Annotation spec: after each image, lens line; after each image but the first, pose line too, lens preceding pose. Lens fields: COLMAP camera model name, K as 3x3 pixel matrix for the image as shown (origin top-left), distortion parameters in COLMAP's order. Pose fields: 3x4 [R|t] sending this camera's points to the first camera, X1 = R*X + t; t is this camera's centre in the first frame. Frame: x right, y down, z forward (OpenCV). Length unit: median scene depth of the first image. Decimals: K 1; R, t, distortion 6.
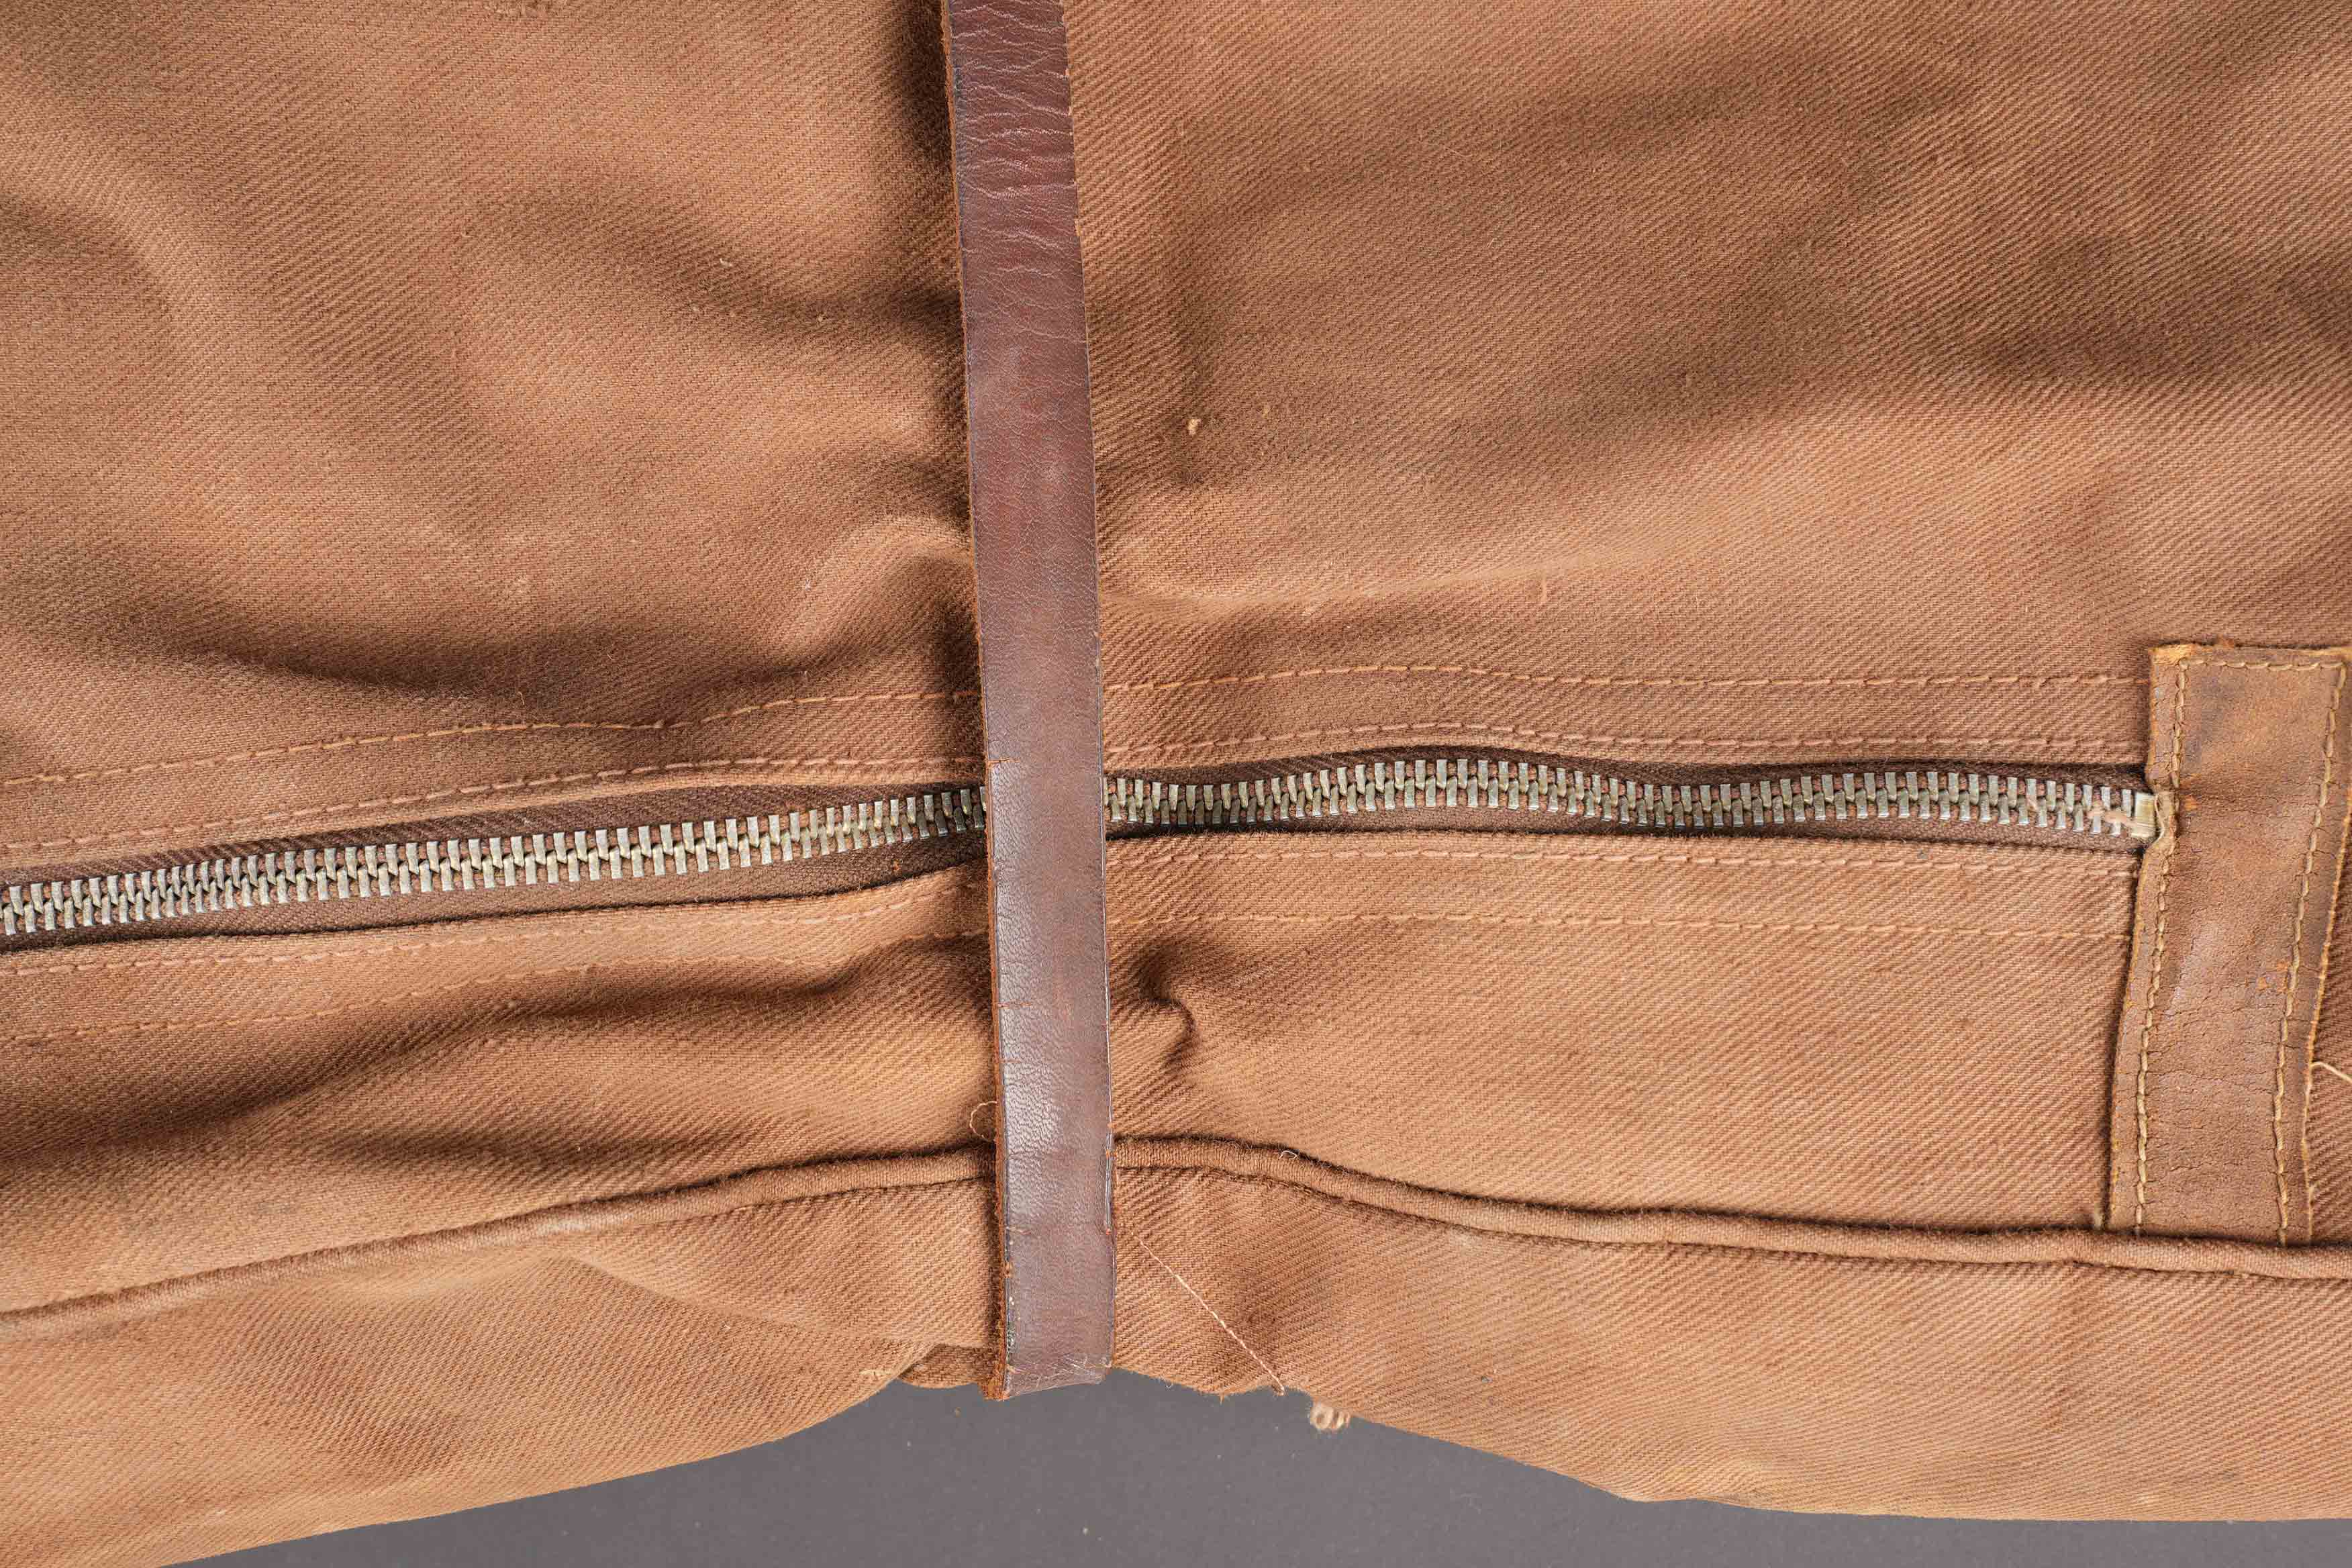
lens RADIAL K [[2751.3, 0, 1192.5], [0, 2751.3, 783.0], [0, 0, 1]] dist [0.144068, 0.000000]
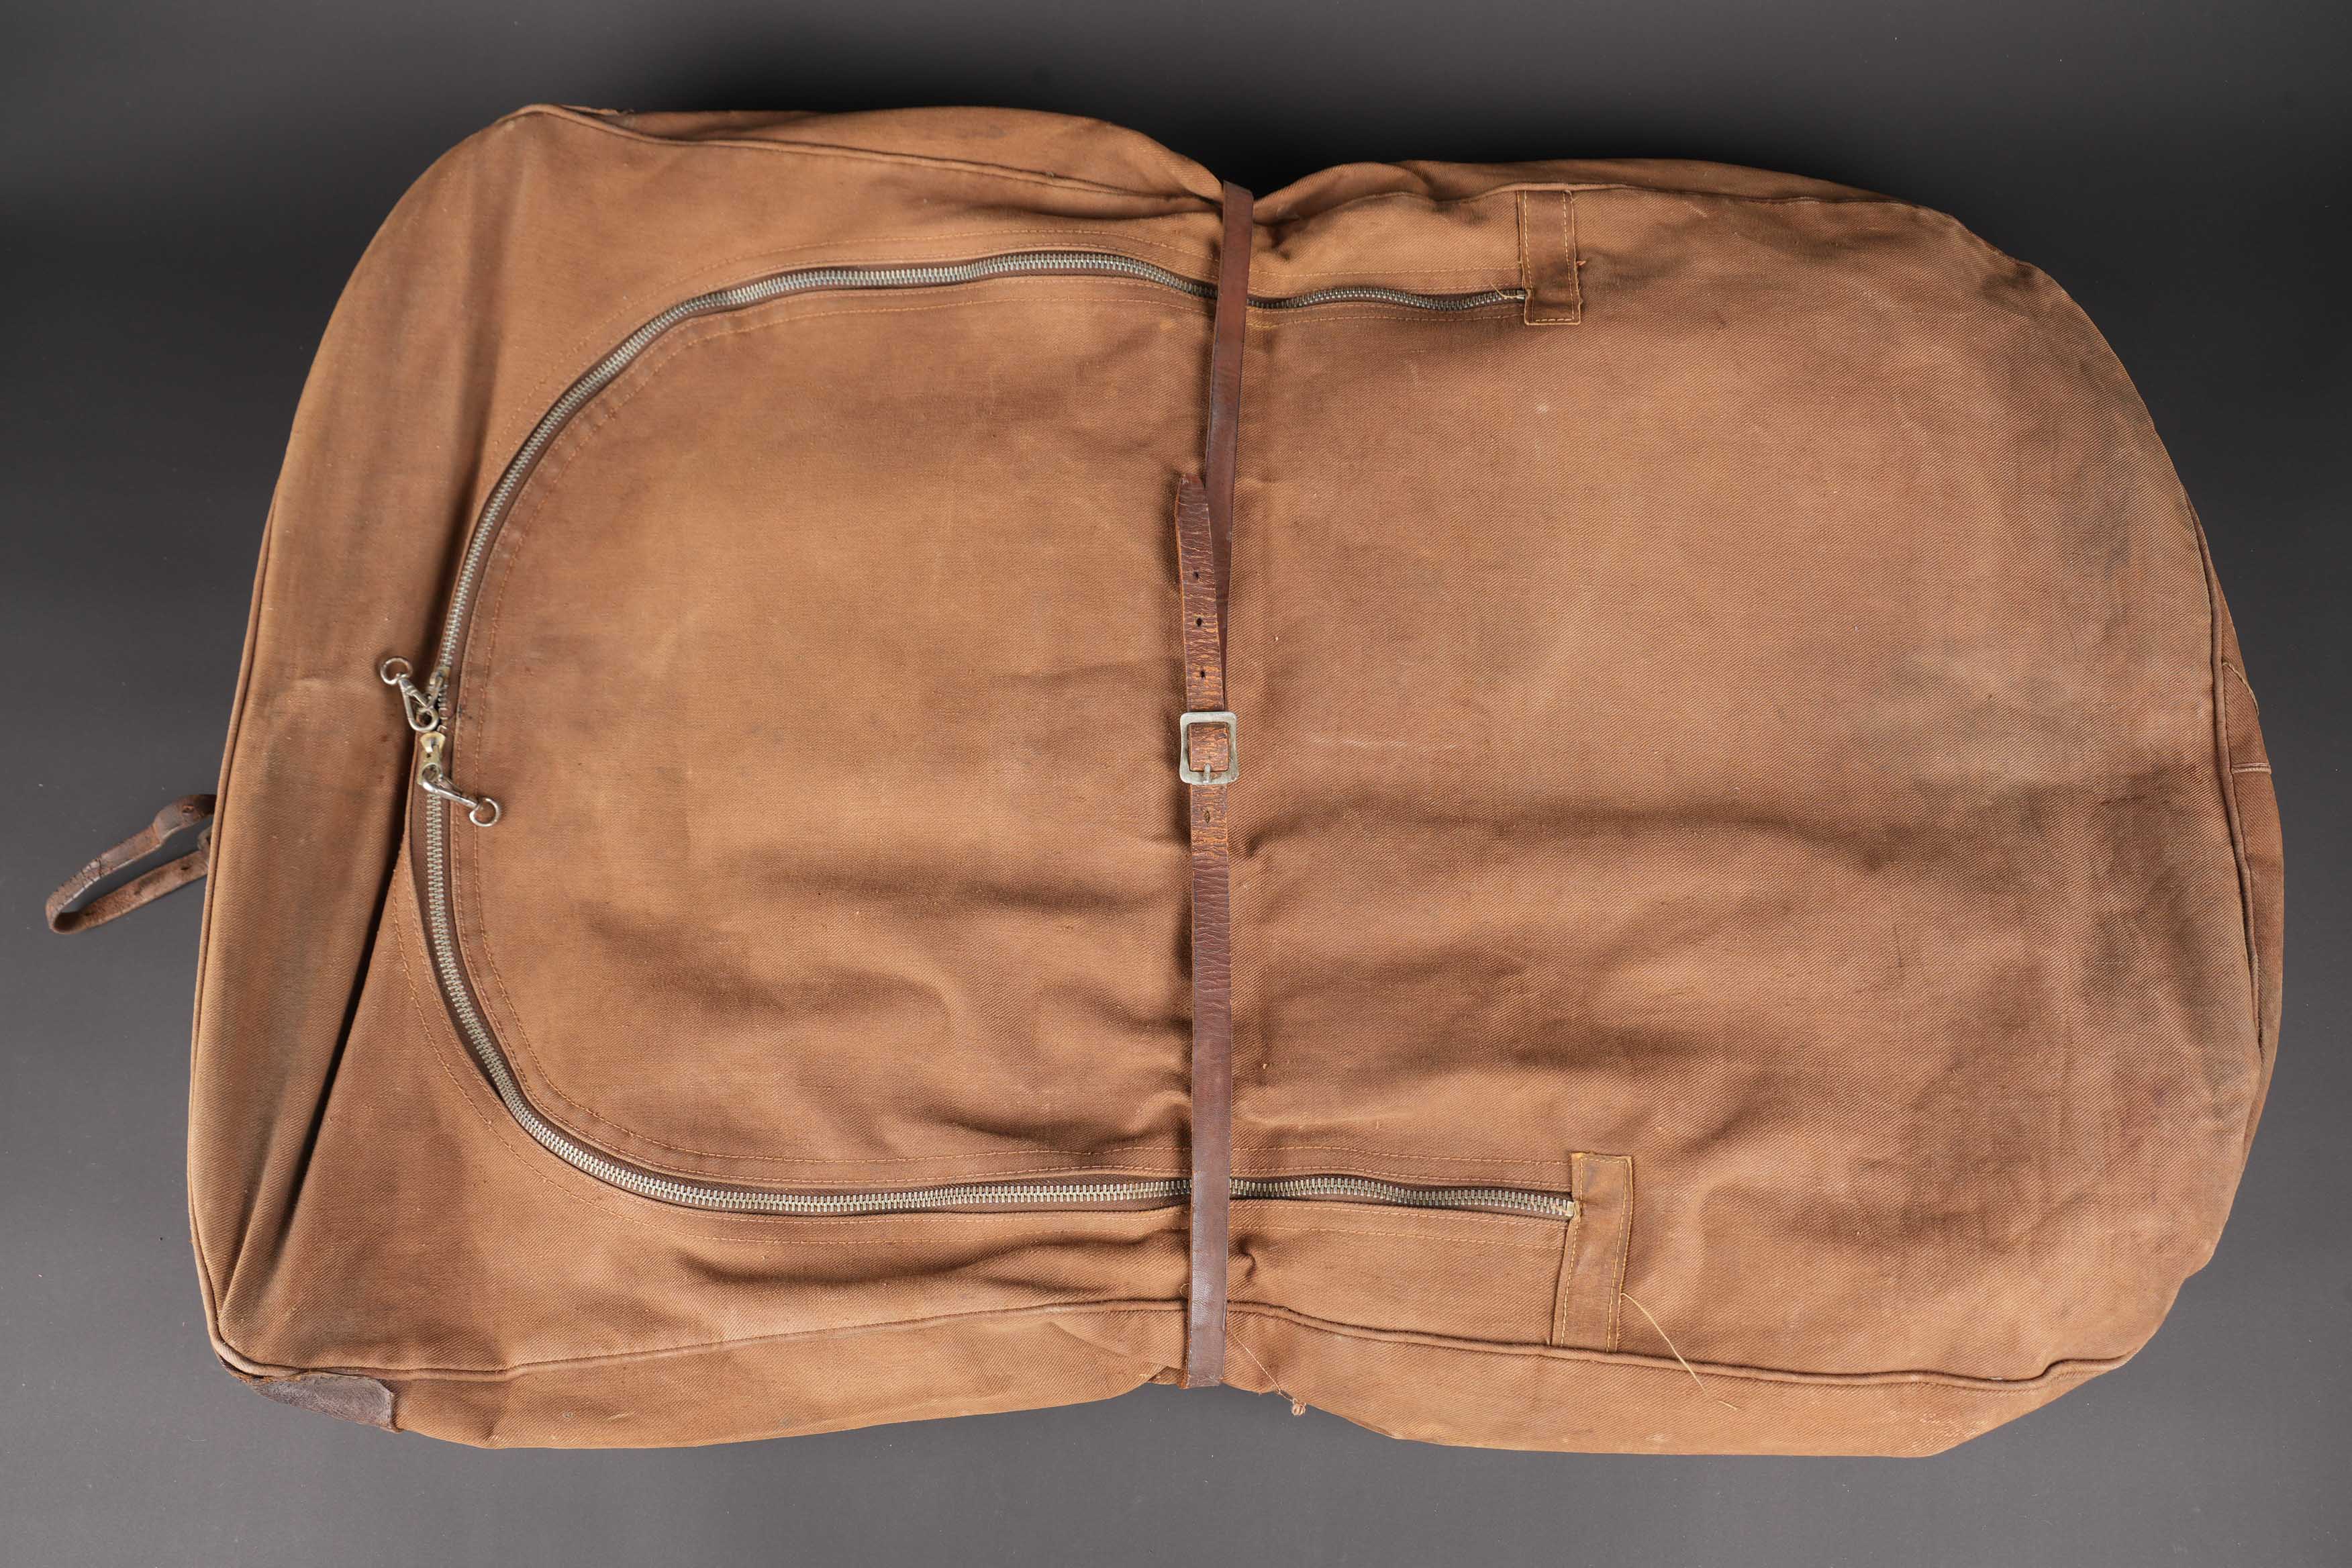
lens RADIAL K [[1895.1, 0, 1196.2], [0, 1895.1, 777.0], [0, 0, 1]] dist [-0.099227, 0.050094]
pose [[0.996543, 0.039664, -0.072994, 0.066151], [-0.055700, 0.970916, -0.232853, 0.055087], [0.061635, 0.236114, 0.969769, -1.148464]]
